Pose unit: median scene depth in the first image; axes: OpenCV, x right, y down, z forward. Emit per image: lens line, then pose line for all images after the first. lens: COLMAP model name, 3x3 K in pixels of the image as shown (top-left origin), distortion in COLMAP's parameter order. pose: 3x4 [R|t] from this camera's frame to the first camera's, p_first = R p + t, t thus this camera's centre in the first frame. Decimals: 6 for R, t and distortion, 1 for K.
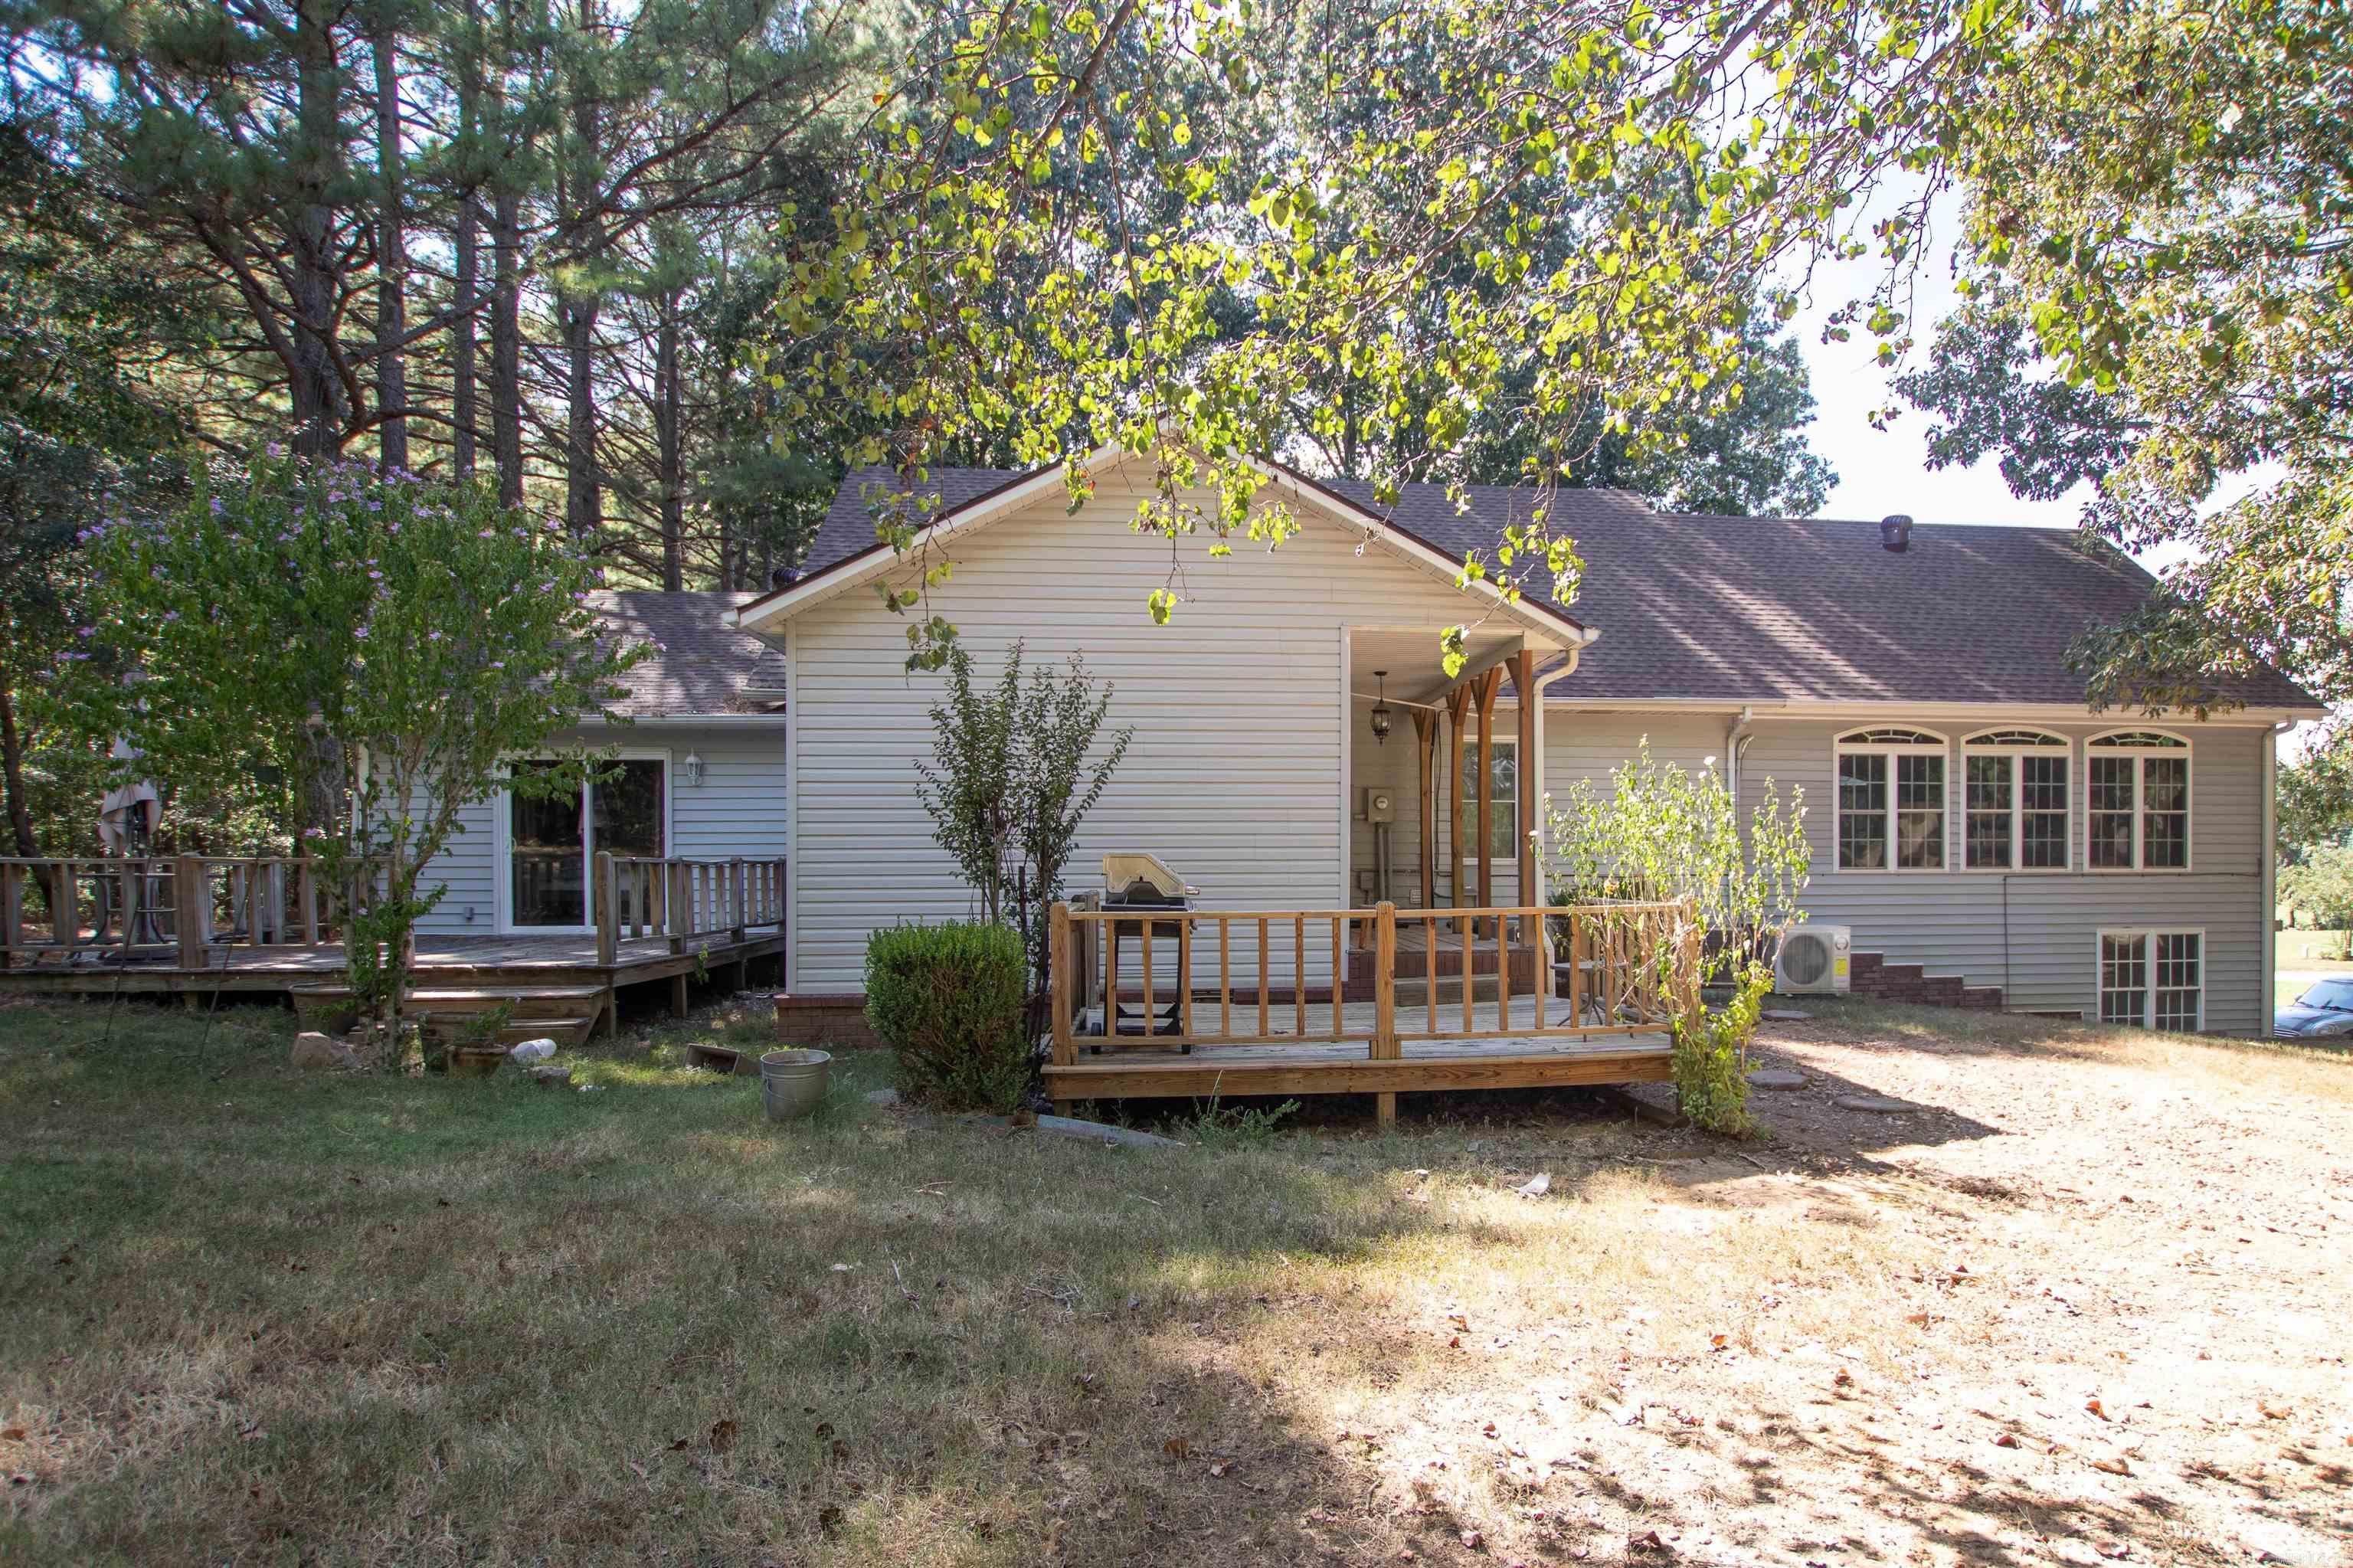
lens RADIAL K [[1105.0, 0, 1175.0], [0, 1105.0, 855.7], [0, 0, 1]] dist [0.000232, 0.000041]
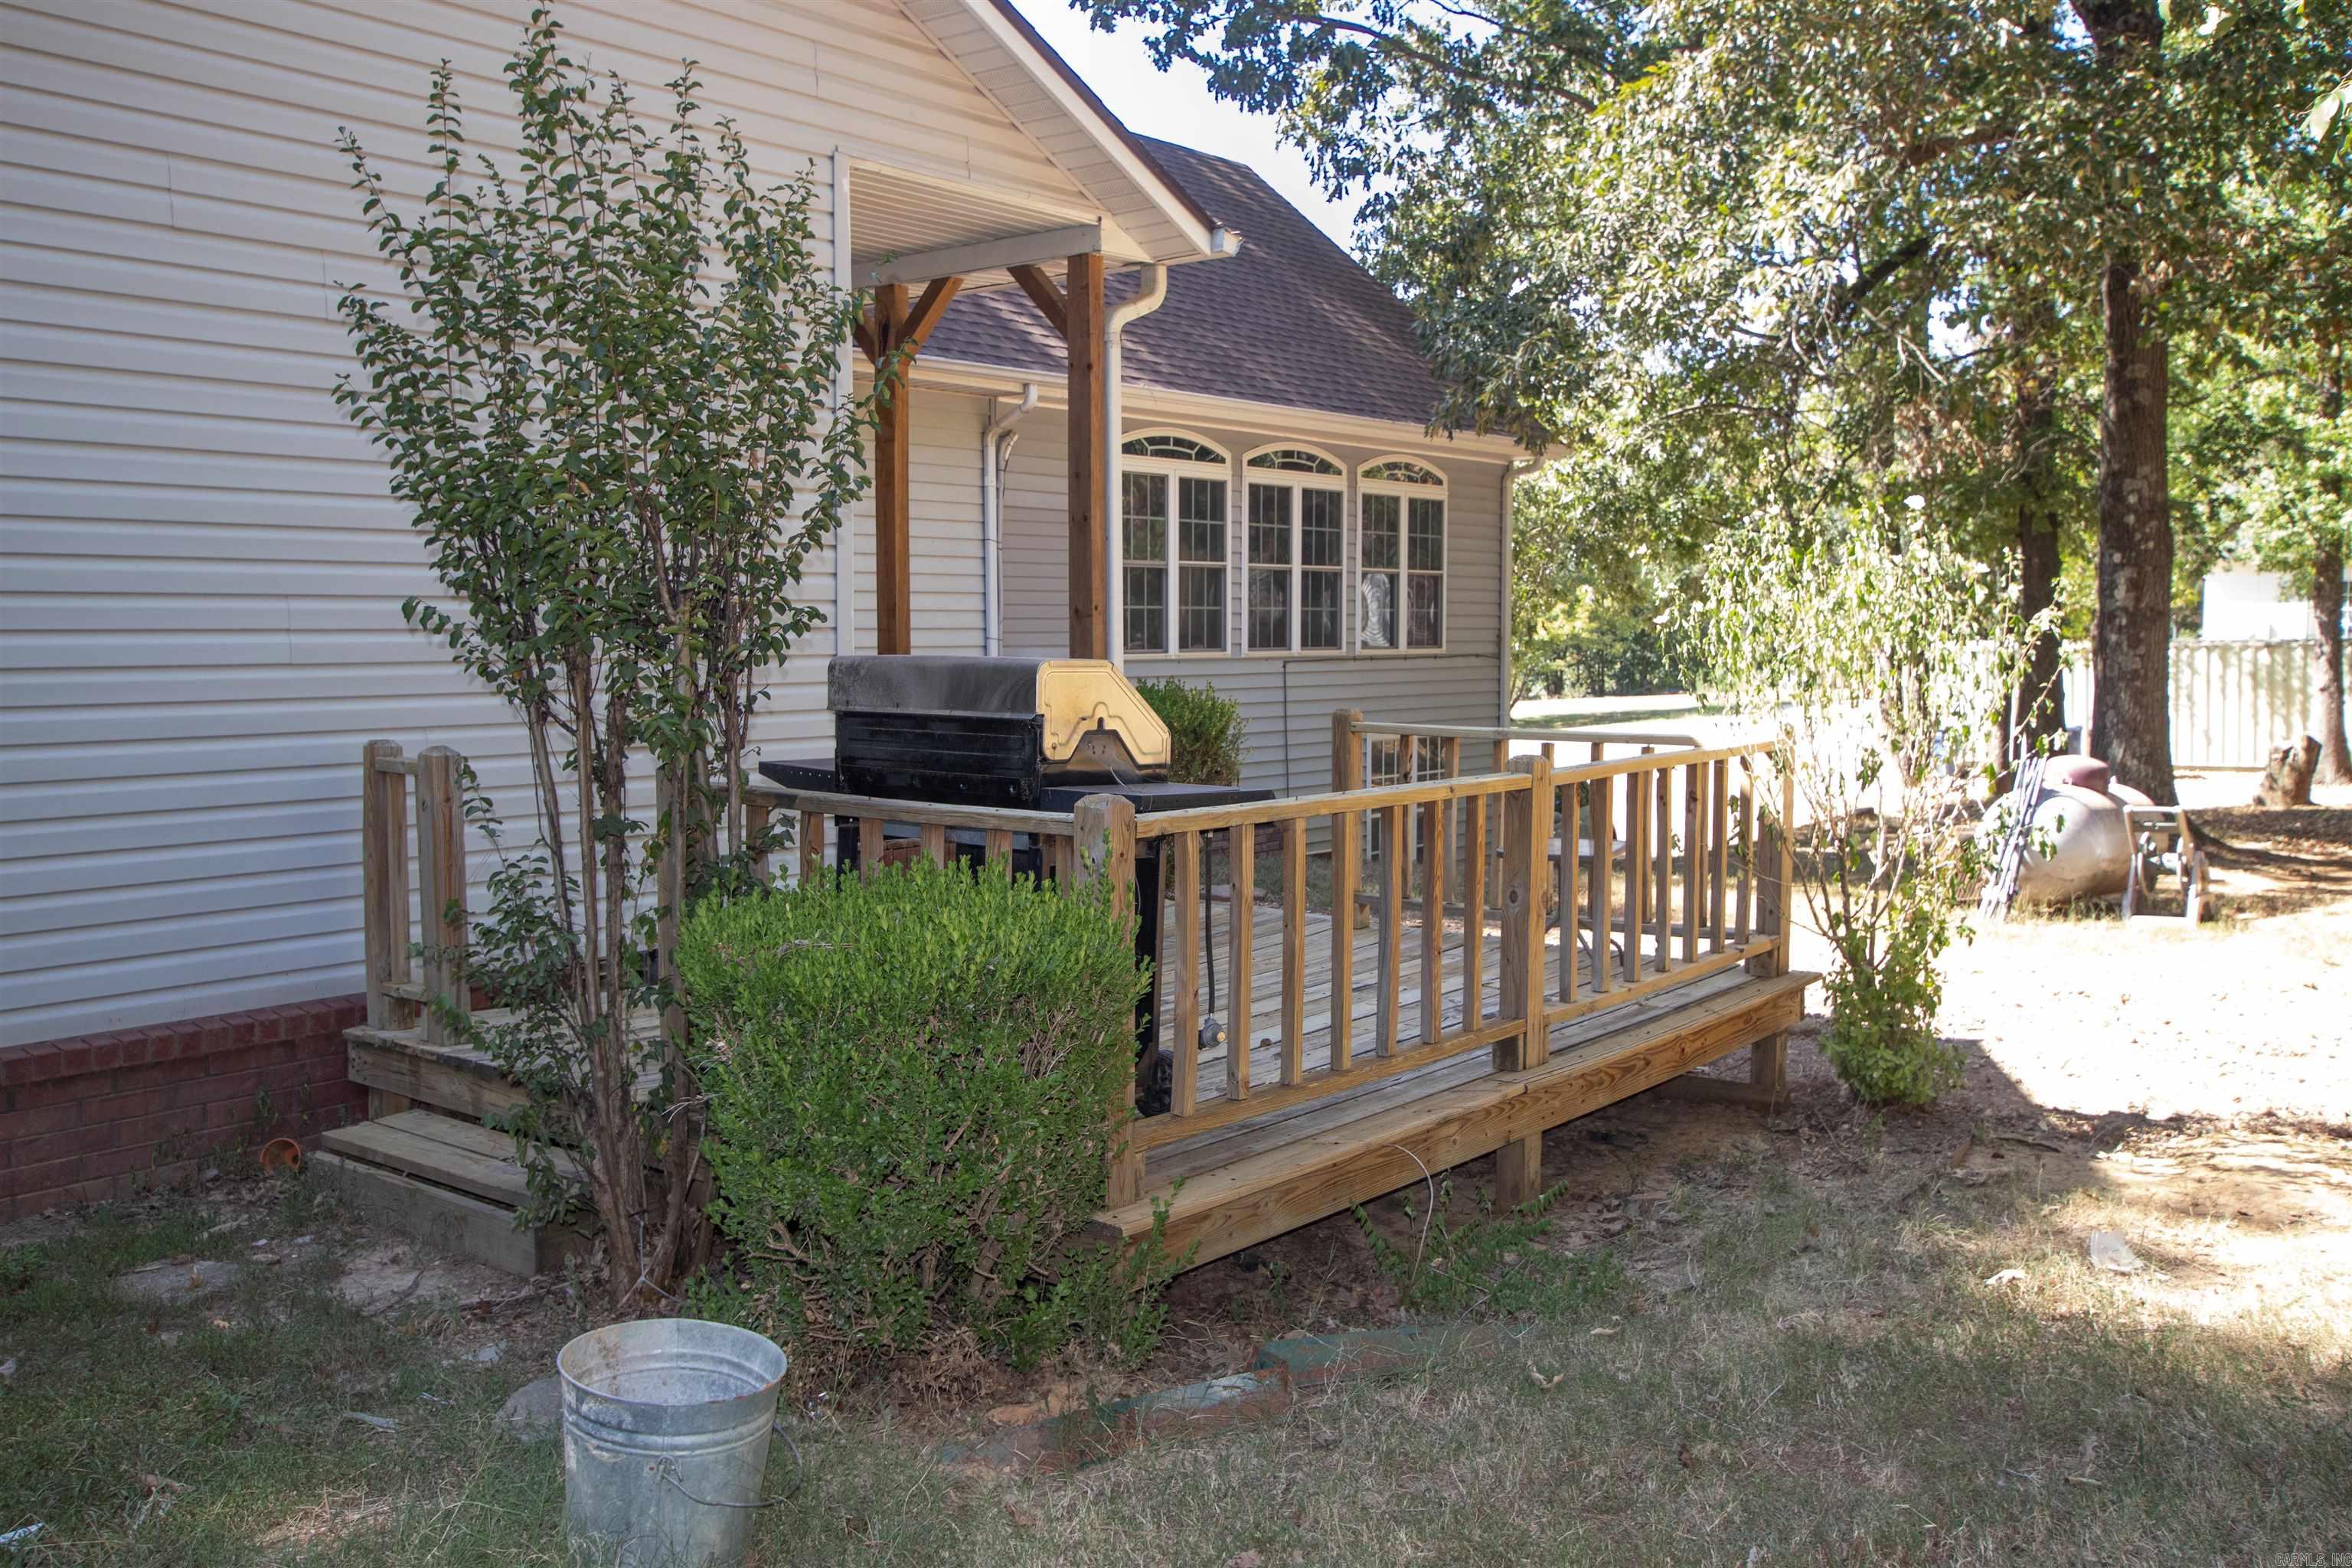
lens RADIAL K [[2025.8, 0, 1176.0], [0, 2025.8, 784.0], [0, 0, 1]] dist [-0.005295, -0.001761]
pose [[0.702271, -0.059356, 0.709431, -0.194114], [0.002204, 0.996695, 0.081209, -0.008488], [-0.711906, -0.055468, 0.700081, 0.162768]]
